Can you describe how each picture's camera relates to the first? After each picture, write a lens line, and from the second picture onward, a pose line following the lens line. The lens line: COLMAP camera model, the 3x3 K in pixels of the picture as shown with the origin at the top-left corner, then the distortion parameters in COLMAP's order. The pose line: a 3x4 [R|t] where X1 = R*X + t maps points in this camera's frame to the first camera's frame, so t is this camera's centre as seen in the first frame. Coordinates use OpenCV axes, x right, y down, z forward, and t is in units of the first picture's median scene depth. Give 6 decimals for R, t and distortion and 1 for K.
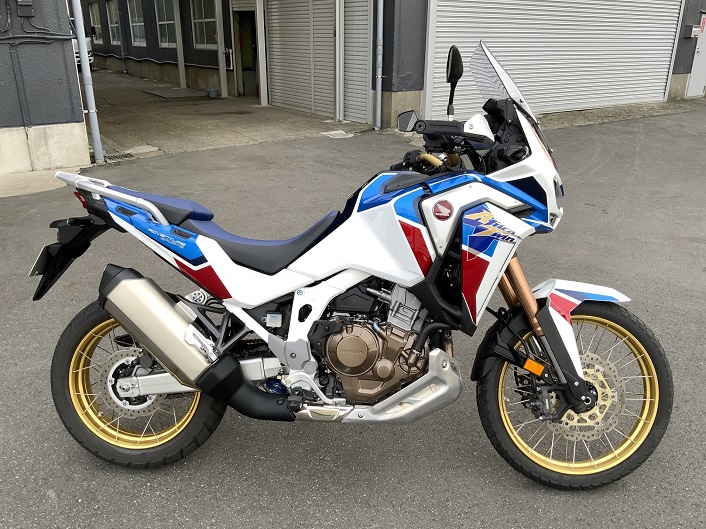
lens RADIAL K [[579.0, 0, 351.8], [0, 579.0, 266.2], [0, 0, 1]] dist [0.083089, -0.160234]
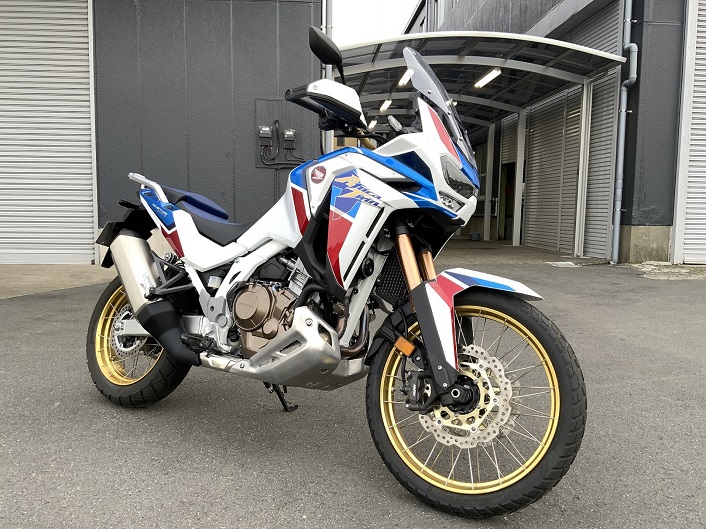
lens RADIAL K [[579.0, 0, 351.8], [0, 579.0, 266.2], [0, 0, 1]] dist [0.083089, -0.160234]
pose [[0.868835, 0.060721, -0.491365, 0.679853], [-0.192742, 0.955641, -0.222713, 0.270032], [0.456045, 0.288208, 0.841997, 0.134712]]
